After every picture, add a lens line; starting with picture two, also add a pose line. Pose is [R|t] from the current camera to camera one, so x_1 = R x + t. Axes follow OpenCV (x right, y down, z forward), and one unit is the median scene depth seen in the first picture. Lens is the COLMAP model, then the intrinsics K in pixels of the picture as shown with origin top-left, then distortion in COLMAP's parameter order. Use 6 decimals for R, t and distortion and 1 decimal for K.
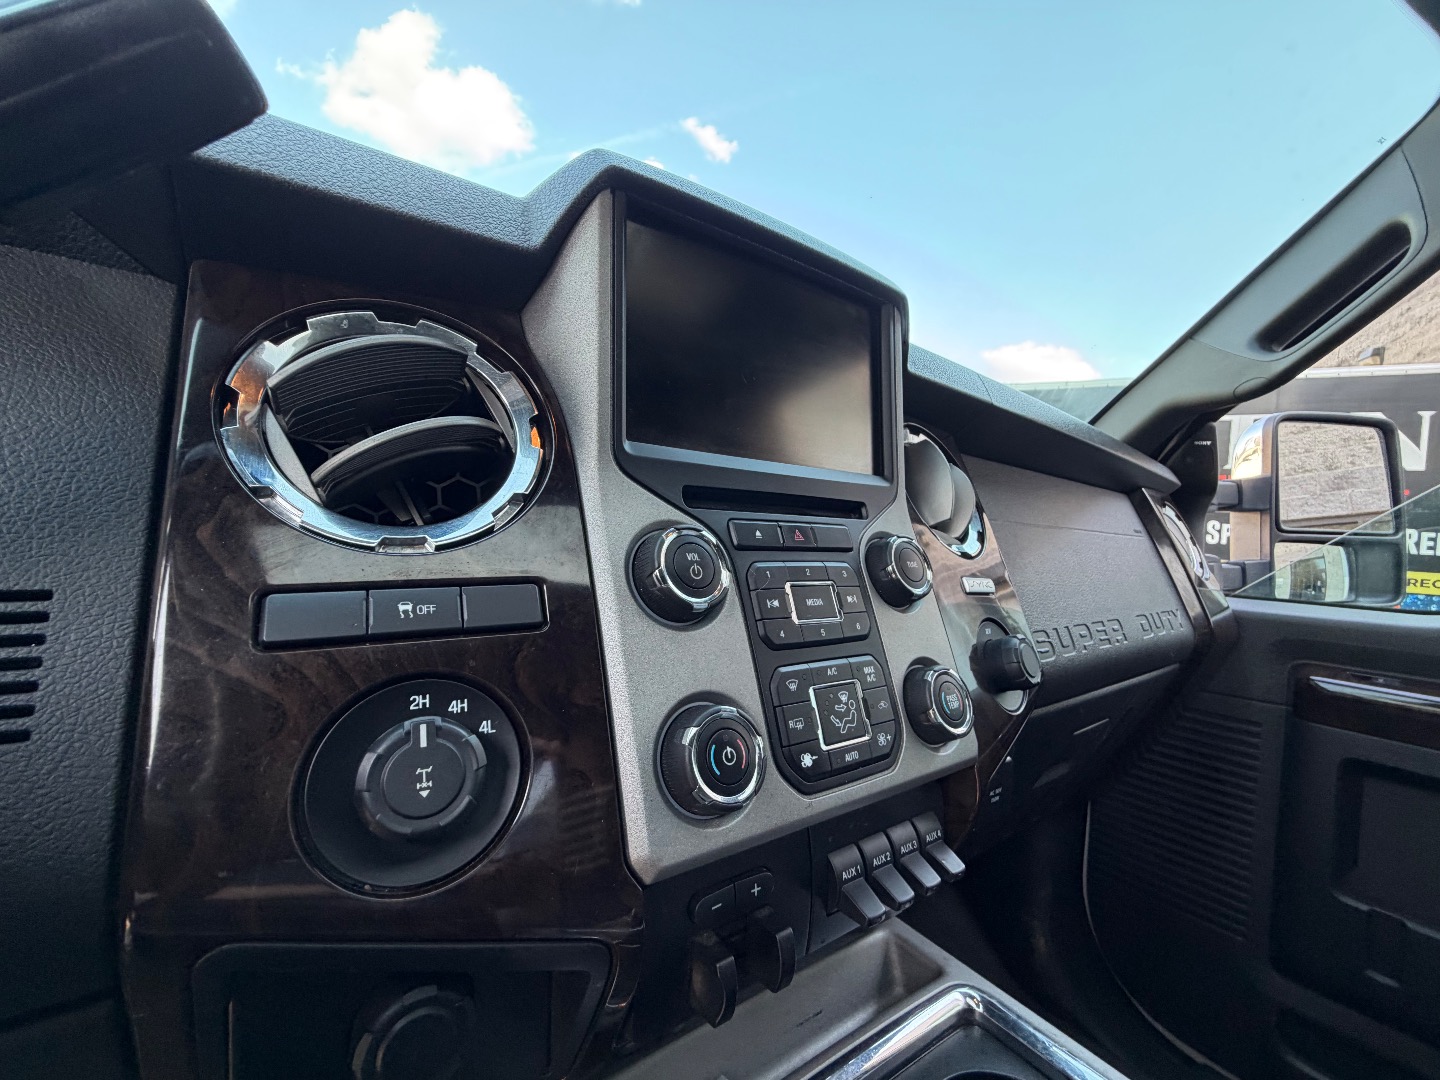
lens RADIAL K [[576.4, 0, 713.9], [0, 576.4, 544.9], [0, 0, 1]] dist [-0.000331, 0.000456]
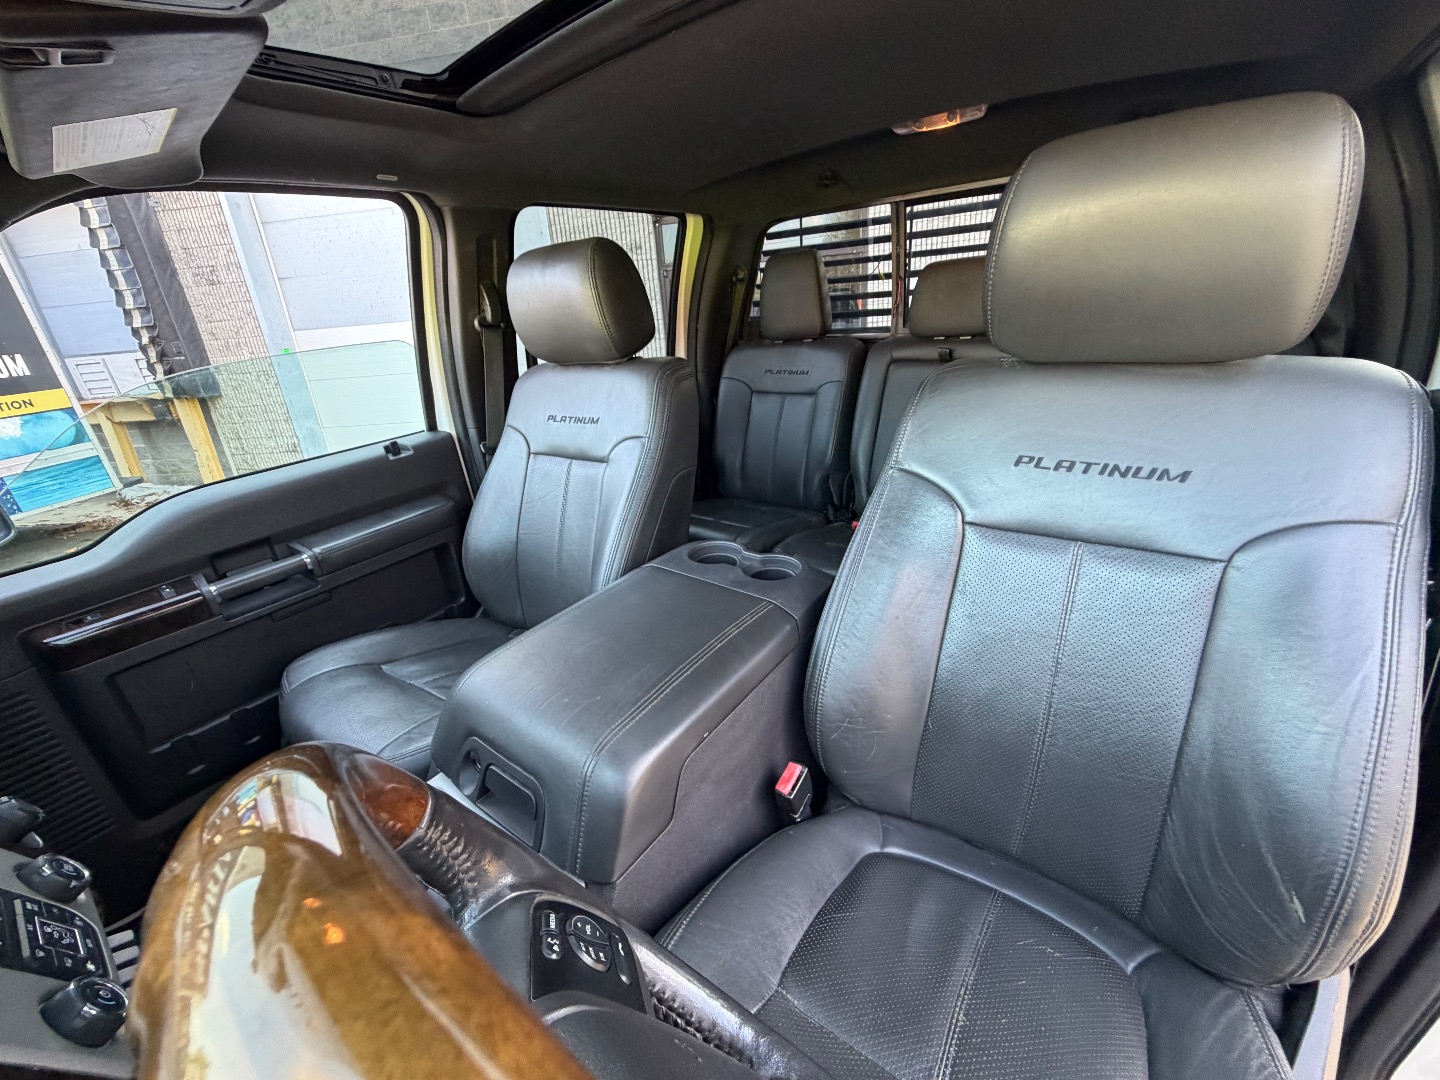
lens RADIAL K [[576.4, 0, 713.9], [0, 576.4, 544.9], [0, 0, 1]] dist [-0.000331, 0.000456]
pose [[-0.299997, -0.408598, 0.862003, -0.960150], [0.094633, 0.886420, 0.453106, -0.924598], [-0.949235, 0.217504, -0.227256, -0.358844]]
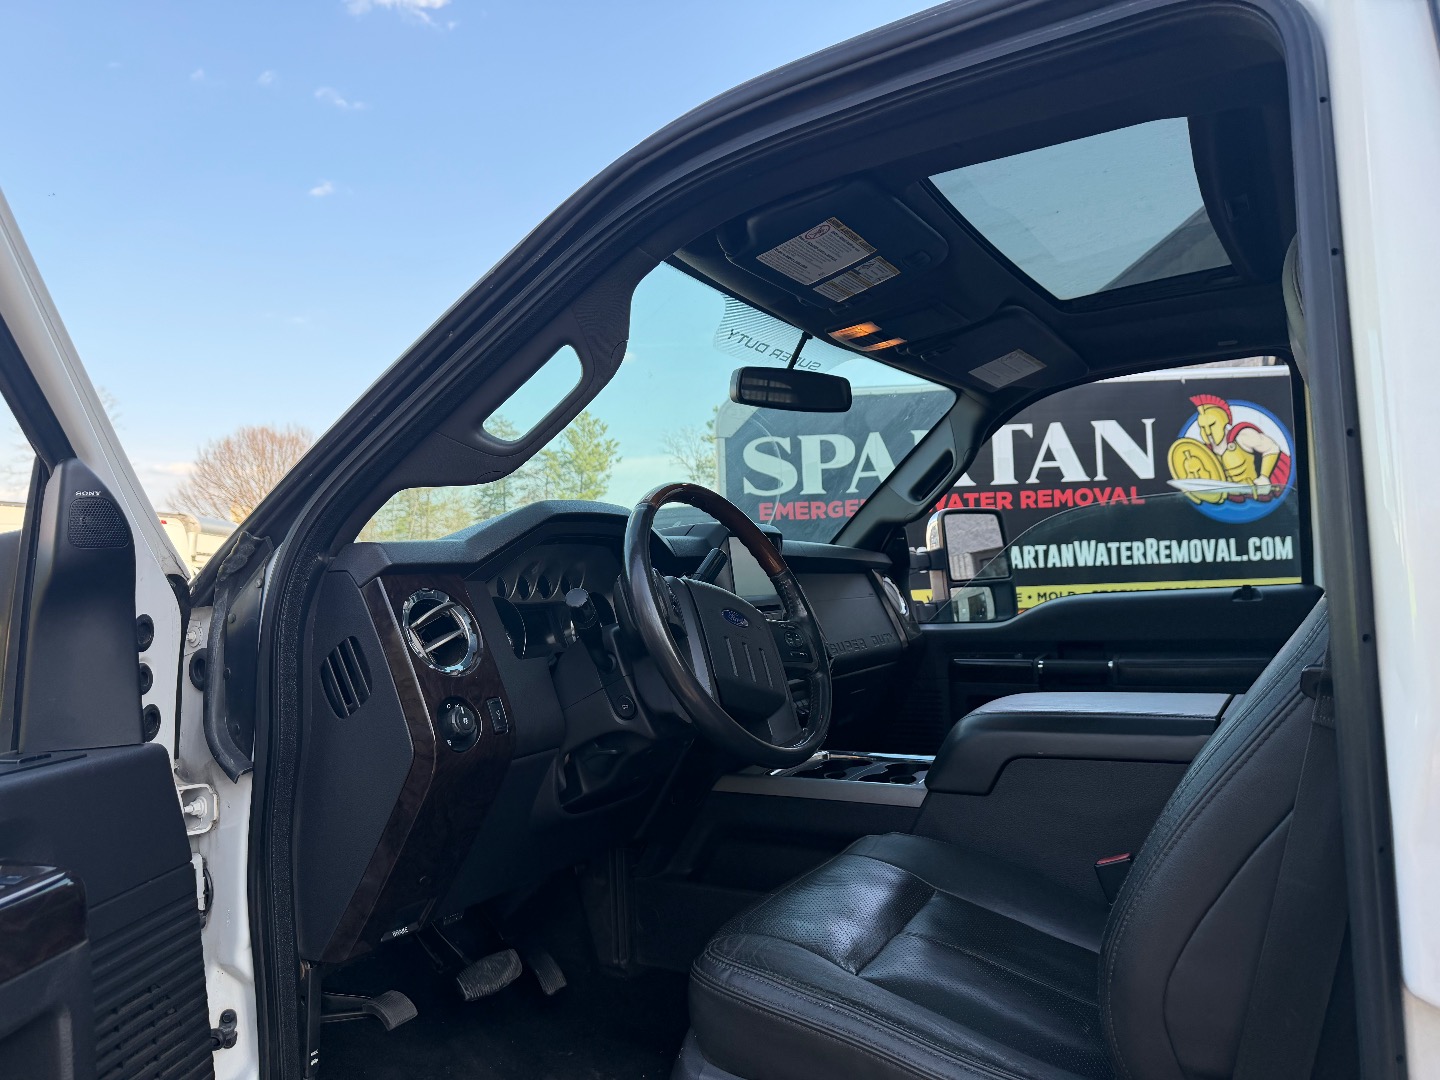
lens RADIAL K [[1012.9, 0, 747.0], [0, 1012.9, 563.3], [0, 0, 1]] dist [0.081667, 0.000593]
pose [[0.897503, -0.082093, 0.433301, -2.607449], [0.103523, 0.994286, -0.026054, -0.192758], [-0.428687, 0.068240, 0.900872, -4.475241]]
